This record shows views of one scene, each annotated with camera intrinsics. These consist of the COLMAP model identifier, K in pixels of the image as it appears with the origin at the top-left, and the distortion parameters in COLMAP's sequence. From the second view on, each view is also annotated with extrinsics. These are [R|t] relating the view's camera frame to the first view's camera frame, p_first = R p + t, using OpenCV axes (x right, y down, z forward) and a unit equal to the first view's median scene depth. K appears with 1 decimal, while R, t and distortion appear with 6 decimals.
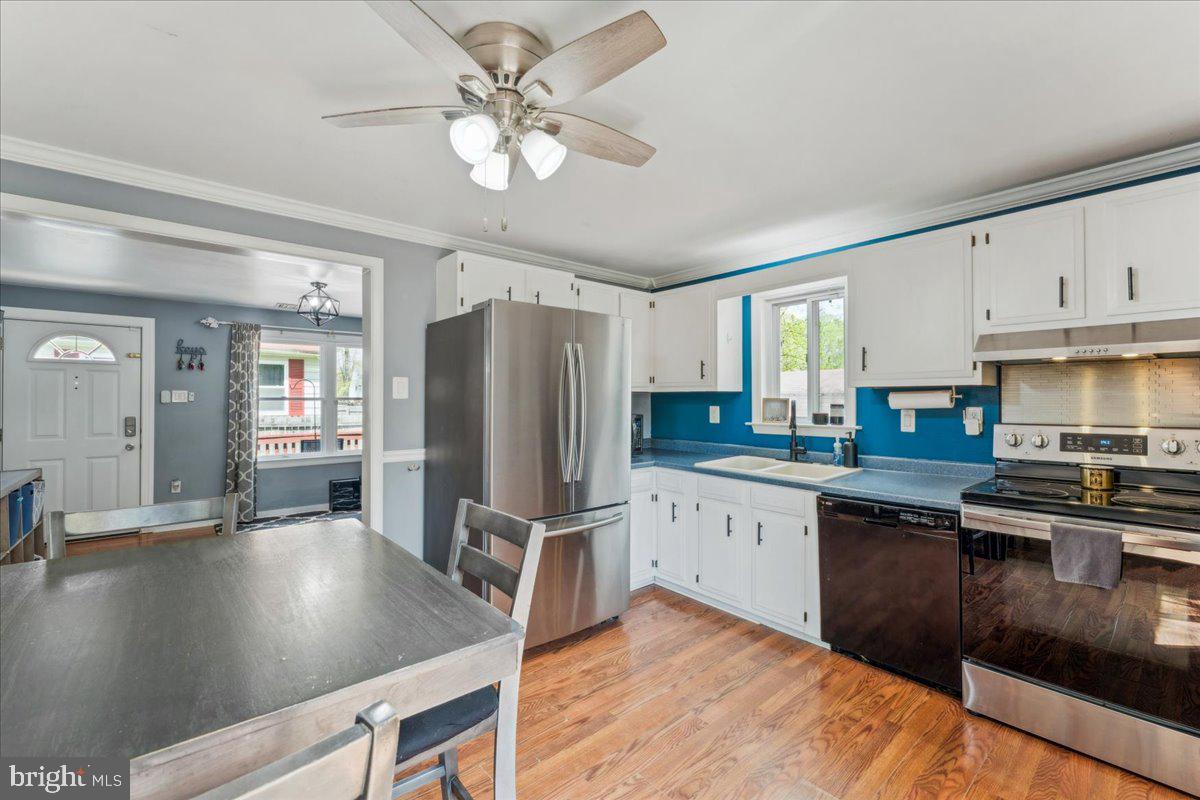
lens RADIAL K [[504.0, 0, 598.0], [0, 504.0, 399.2], [0, 0, 1]] dist [0.000382, 0.000083]
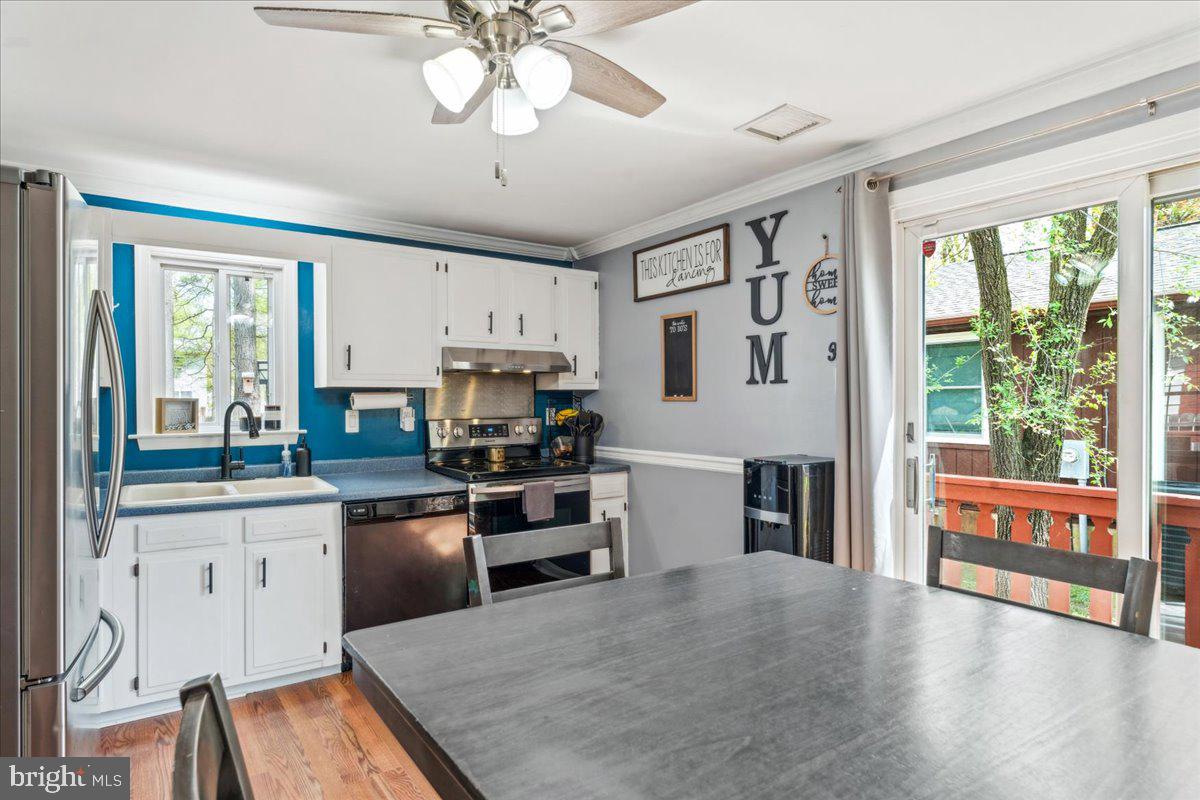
lens RADIAL K [[684.3, 0, 598.8], [0, 684.3, 398.3], [0, 0, 1]] dist [0.002983, 0.000194]
pose [[0.091779, 0.003620, 0.995773, -0.657949], [-0.000848, 0.999993, -0.003558, 0.001397], [-0.995779, -0.000518, 0.091782, 0.377849]]
